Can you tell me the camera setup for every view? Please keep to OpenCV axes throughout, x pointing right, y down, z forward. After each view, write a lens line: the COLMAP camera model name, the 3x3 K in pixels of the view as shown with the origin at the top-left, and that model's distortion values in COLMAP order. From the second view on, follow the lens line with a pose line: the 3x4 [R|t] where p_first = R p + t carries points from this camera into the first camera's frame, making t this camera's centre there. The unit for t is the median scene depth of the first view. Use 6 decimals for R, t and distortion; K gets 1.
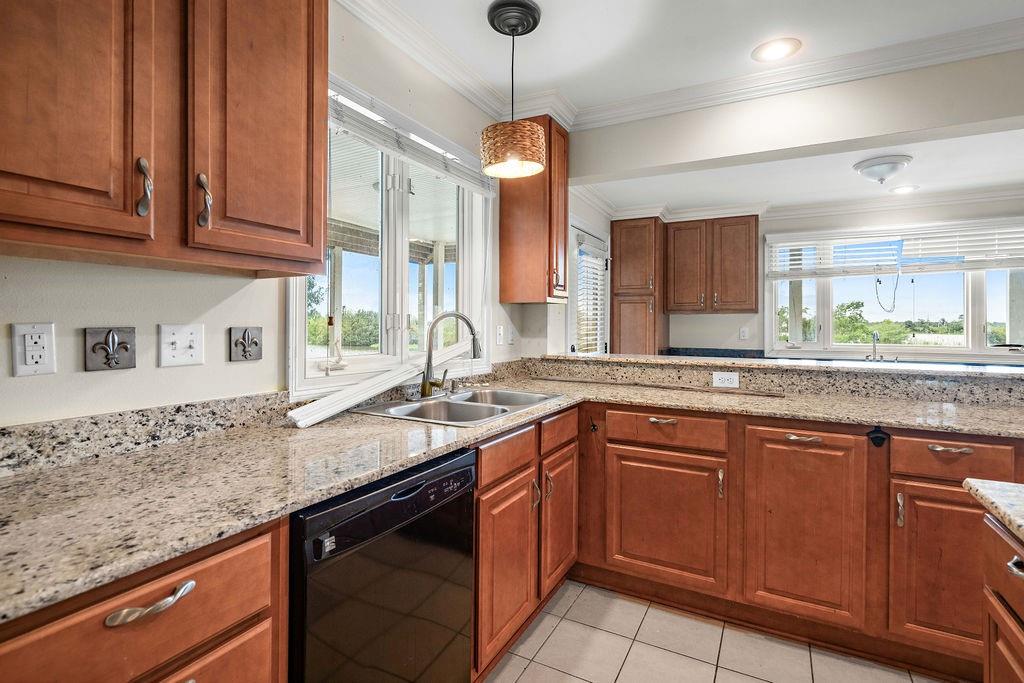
lens RADIAL K [[492.6, 0, 510.2], [0, 492.6, 324.4], [0, 0, 1]] dist [0.000628, 0.000369]
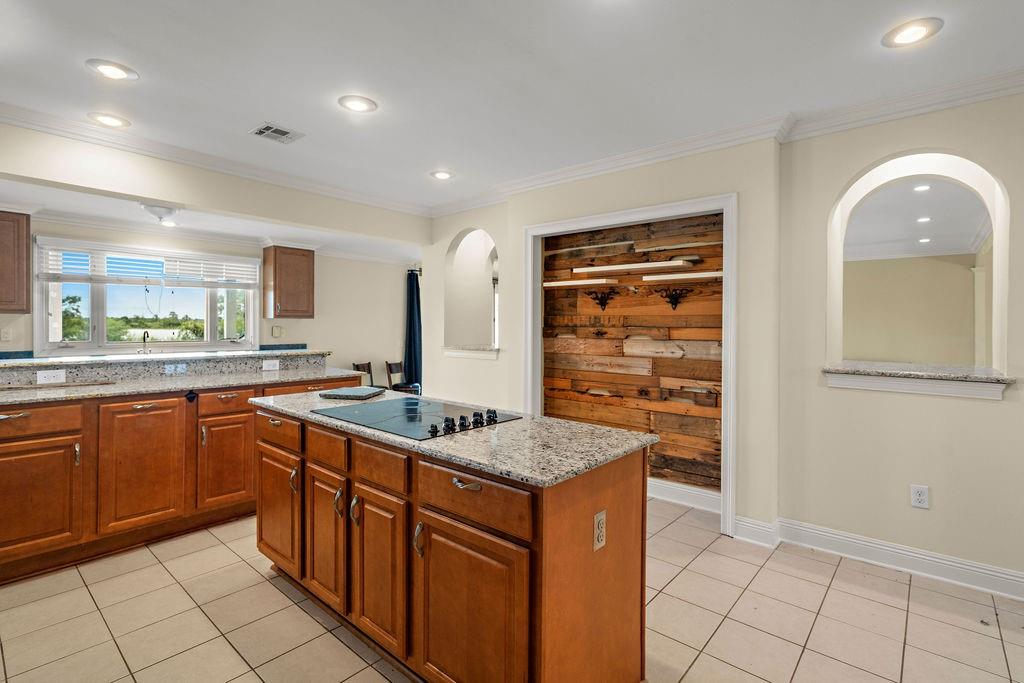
lens RADIAL K [[492.6, 0, 510.2], [0, 492.6, 324.4], [0, 0, 1]] dist [0.000628, 0.000369]
pose [[0.223207, -0.002316, 0.974768, -0.542024], [-0.006274, 0.999973, 0.003812, -0.025213], [-0.974751, -0.006967, 0.223186, -0.361168]]
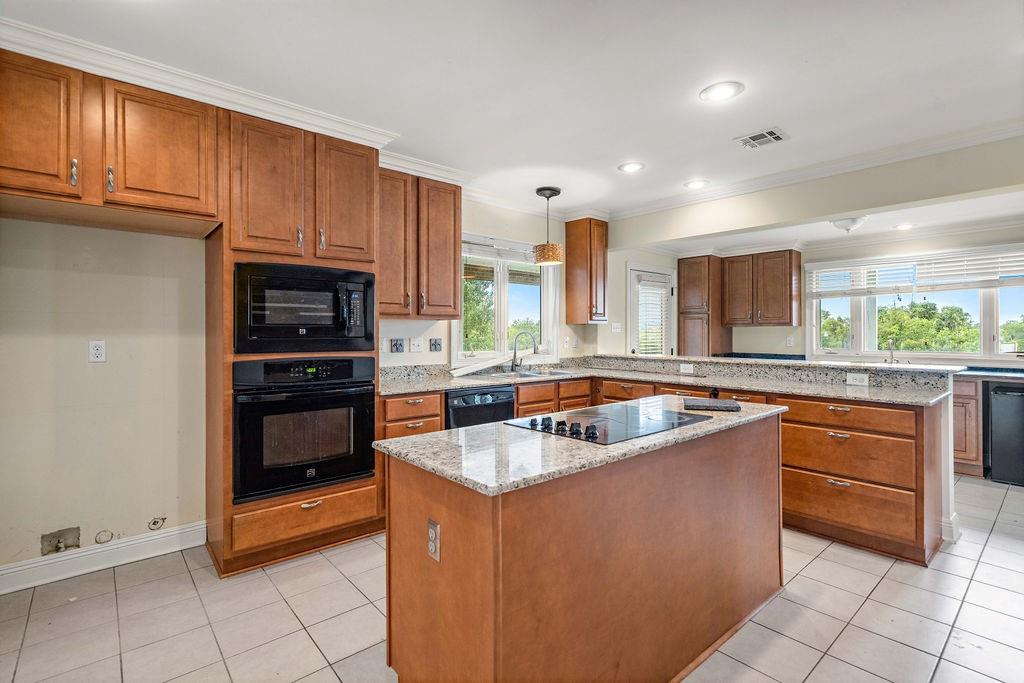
lens RADIAL K [[479.8, 0, 510.6], [0, 479.8, 332.1], [0, 0, 1]] dist [0.000087, 0.000231]
pose [[0.934913, -0.005946, -0.354827, 0.559102], [0.005319, 0.999982, -0.002743, -0.015159], [0.354837, 0.000678, 0.934928, -0.942234]]
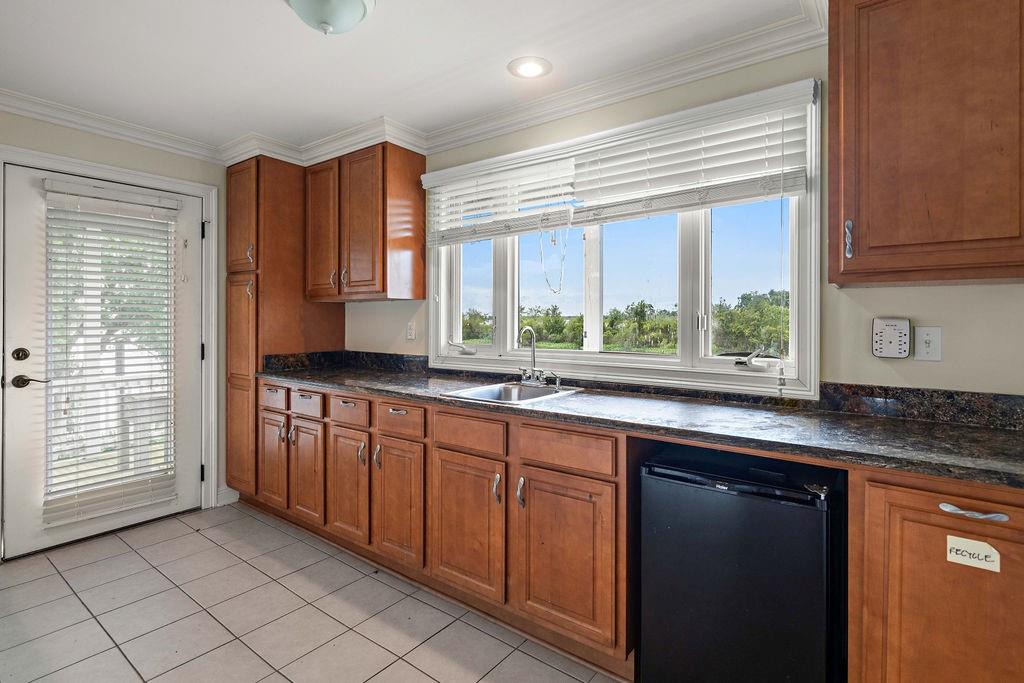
lens RADIAL K [[502.0, 0, 514.7], [0, 502.0, 312.7], [0, 0, 1]] dist [0.000231, 0.000095]
pose [[0.988397, -0.007331, -0.151716, 1.645531], [0.005233, 0.999885, -0.014224, 0.015128], [0.151803, 0.013265, 0.988322, 0.839470]]
